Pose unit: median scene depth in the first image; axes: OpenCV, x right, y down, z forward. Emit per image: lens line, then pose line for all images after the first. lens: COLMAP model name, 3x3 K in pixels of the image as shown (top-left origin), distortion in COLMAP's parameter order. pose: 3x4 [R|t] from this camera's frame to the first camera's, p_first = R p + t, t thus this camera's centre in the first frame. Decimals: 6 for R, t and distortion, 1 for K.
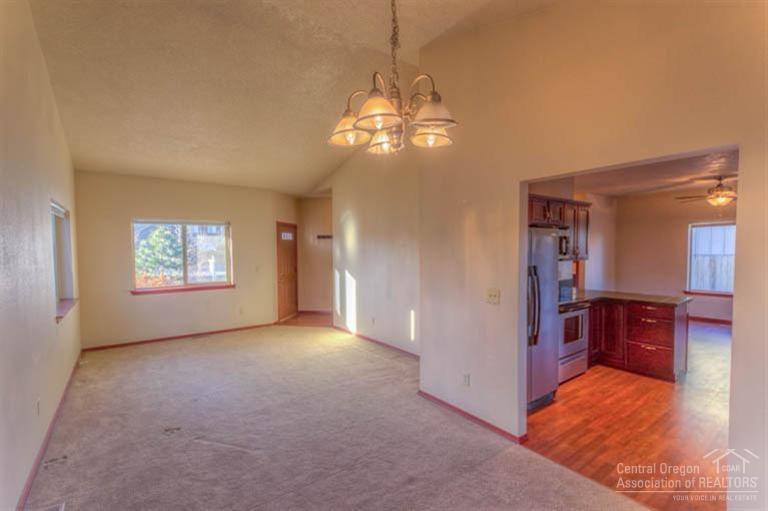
lens RADIAL K [[348.9, 0, 376.5], [0, 348.9, 259.0], [0, 0, 1]] dist [0.001159, -0.000198]
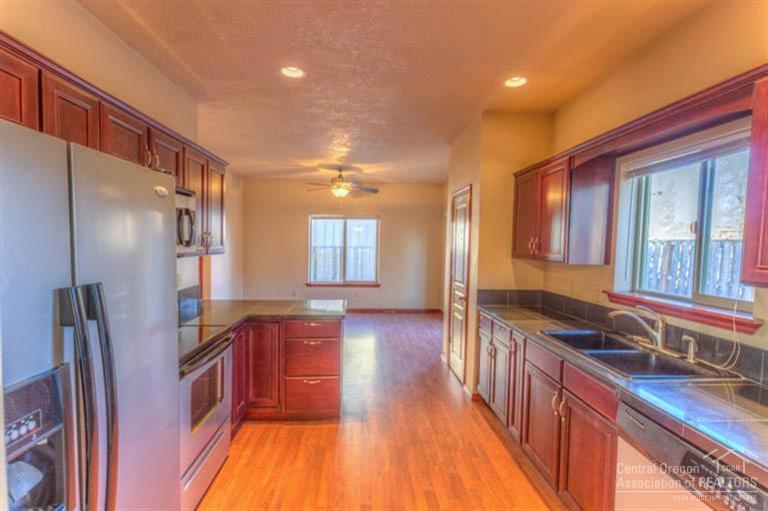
lens RADIAL K [[348.9, 0, 376.5], [0, 348.9, 259.0], [0, 0, 1]] dist [0.001159, -0.000198]
pose [[0.536848, -0.025560, 0.843292, 0.253067], [0.002145, 0.999579, 0.028931, -0.006648], [-0.843676, -0.013723, 0.536677, 0.486431]]
